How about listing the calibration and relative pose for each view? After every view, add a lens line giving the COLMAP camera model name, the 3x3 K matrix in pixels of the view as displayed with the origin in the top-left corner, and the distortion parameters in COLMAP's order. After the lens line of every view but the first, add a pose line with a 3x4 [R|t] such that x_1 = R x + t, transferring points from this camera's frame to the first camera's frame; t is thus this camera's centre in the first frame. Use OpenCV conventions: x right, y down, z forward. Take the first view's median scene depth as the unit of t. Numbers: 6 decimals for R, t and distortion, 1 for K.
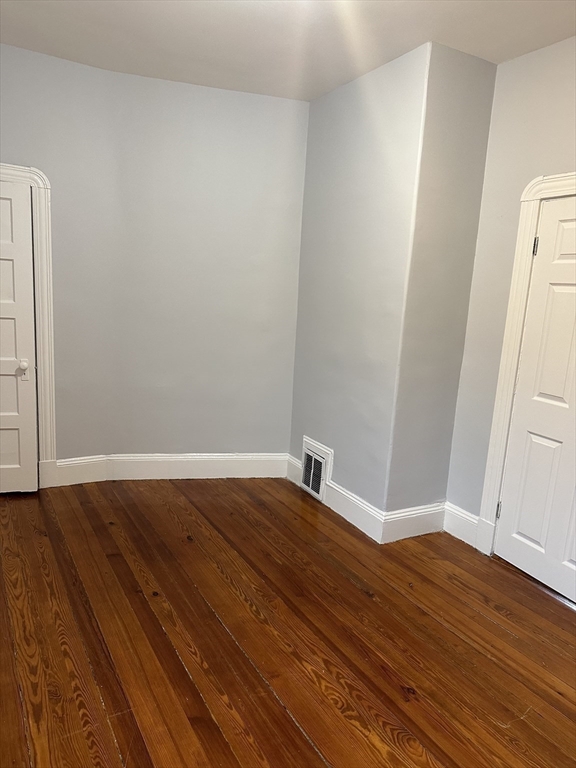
lens RADIAL K [[542.9, 0, 288.0], [0, 542.9, 384.0], [0, 0, 1]] dist [0.006613, -0.030136]
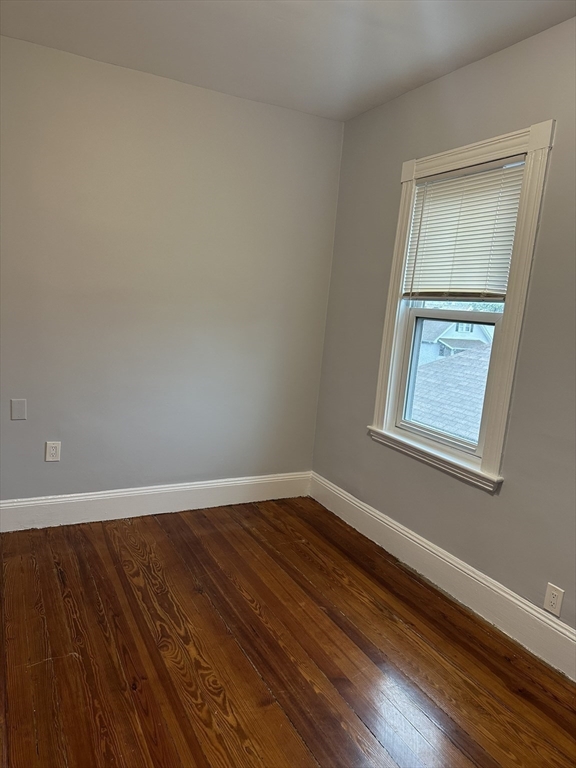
lens RADIAL K [[542.9, 0, 288.0], [0, 542.9, 384.0], [0, 0, 1]] dist [0.006613, -0.030136]
pose [[-0.989208, -0.143284, 0.030609, -0.003205], [-0.126208, 0.939407, 0.318726, -0.248129], [-0.074422, 0.311424, -0.947352, 1.384675]]
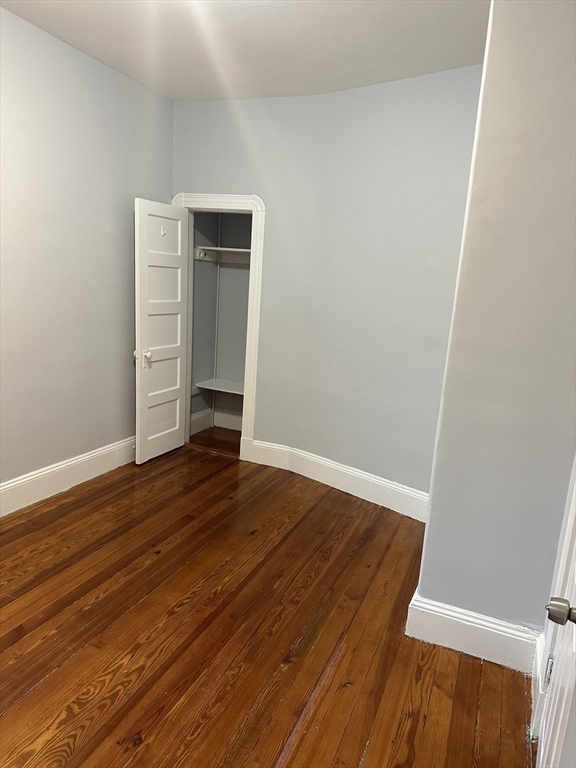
lens RADIAL K [[544.7, 0, 288.0], [0, 544.7, 384.0], [0, 0, 1]] dist [-0.003292, -0.008210]
pose [[0.602619, 0.143388, -0.785041, 0.765715], [-0.180342, 0.982746, 0.041064, -0.057404], [0.777385, 0.116830, 0.618081, 0.462406]]
